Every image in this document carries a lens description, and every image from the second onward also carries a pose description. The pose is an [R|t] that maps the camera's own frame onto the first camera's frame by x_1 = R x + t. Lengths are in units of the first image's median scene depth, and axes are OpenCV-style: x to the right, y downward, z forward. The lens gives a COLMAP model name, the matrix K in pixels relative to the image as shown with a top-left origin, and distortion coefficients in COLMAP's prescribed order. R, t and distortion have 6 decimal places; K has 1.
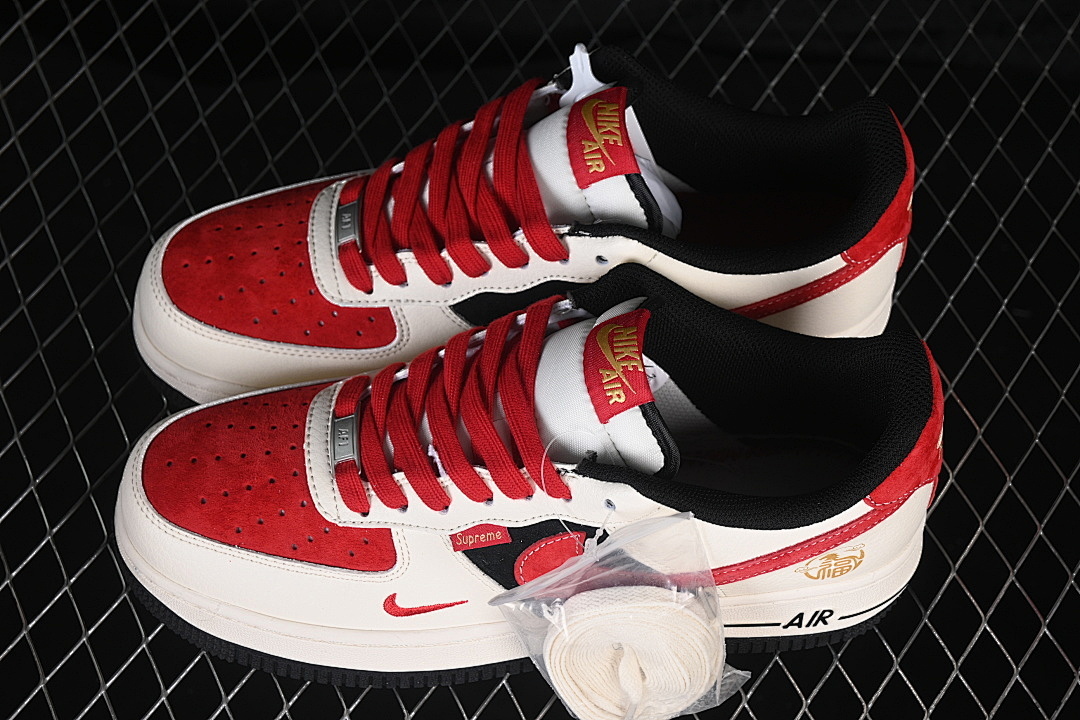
lens RADIAL K [[2395.8, 0, 541.1], [0, 2395.8, 359.9], [0, 0, 1]] dist [-0.008990, 0.000000]
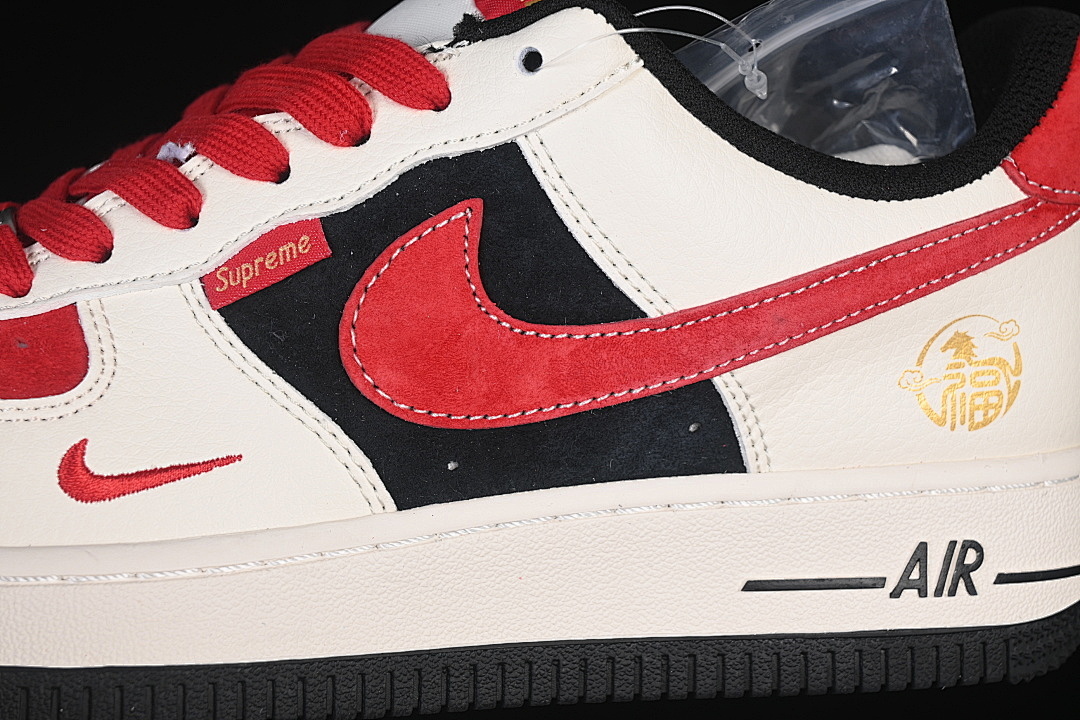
lens RADIAL K [[2395.8, 0, 542.2], [0, 2395.8, 357.7], [0, 0, 1]] dist [-0.008990, 0.000000]
pose [[0.987347, -0.026994, 0.156259, -0.045205], [0.131052, 0.693705, -0.708236, 0.426649], [-0.089279, 0.719753, 0.688466, 0.655681]]
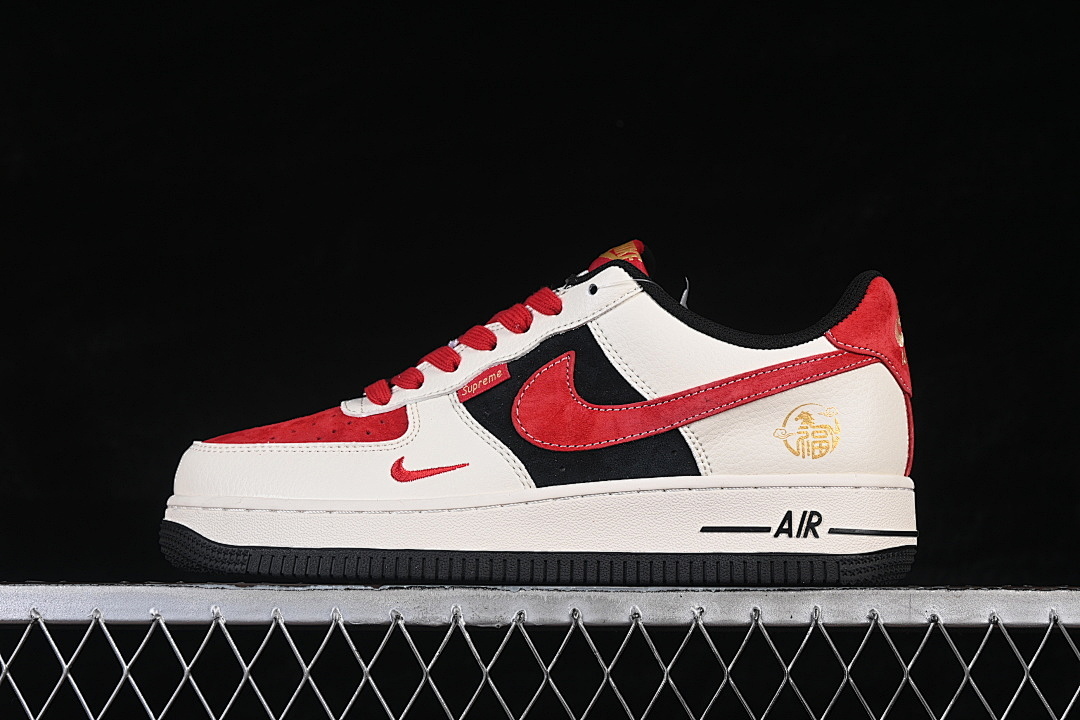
lens RADIAL K [[2395.8, 0, 541.0], [0, 2395.8, 359.3], [0, 0, 1]] dist [-0.008990, 0.000000]
pose [[0.990118, -0.036199, -0.135482, 0.148459], [-0.099940, 0.495586, -0.862790, 0.999363], [0.098375, 0.867804, 0.487071, 0.437890]]
